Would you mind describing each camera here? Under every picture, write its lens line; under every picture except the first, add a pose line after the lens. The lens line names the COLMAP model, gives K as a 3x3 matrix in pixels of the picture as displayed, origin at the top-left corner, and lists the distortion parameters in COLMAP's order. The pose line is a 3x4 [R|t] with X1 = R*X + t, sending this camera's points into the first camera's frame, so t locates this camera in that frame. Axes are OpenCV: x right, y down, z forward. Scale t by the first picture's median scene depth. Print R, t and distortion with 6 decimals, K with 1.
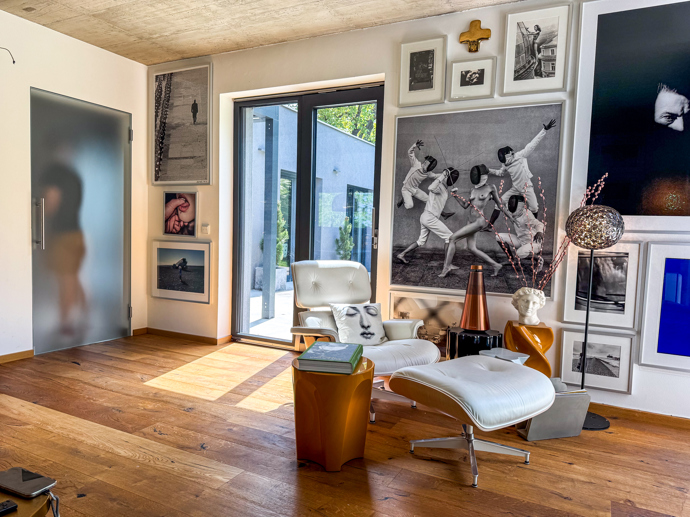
lens RADIAL K [[496.5, 0, 348.8], [0, 496.5, 259.9], [0, 0, 1]] dist [0.076630, -0.085806]
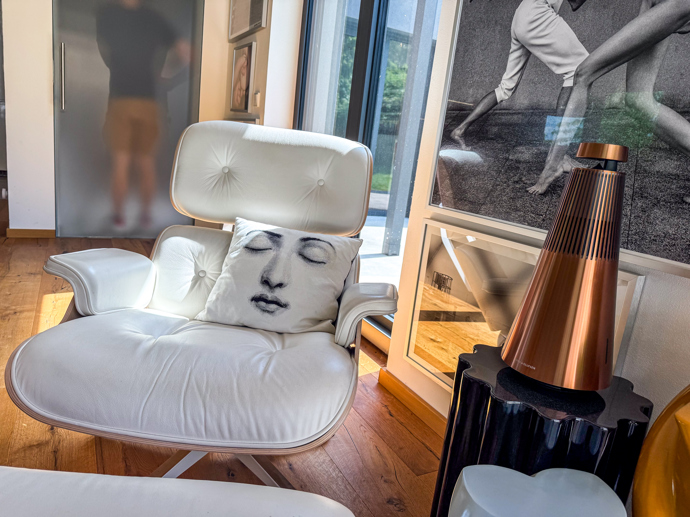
lens RADIAL K [[496.5, 0, 348.8], [0, 496.5, 259.9], [0, 0, 1]] dist [0.076630, -0.085806]
pose [[0.816934, 0.182305, -0.547160, 0.292548], [-0.118390, 0.981531, 0.150269, 0.044845], [0.564449, -0.057982, 0.823429, 0.674972]]
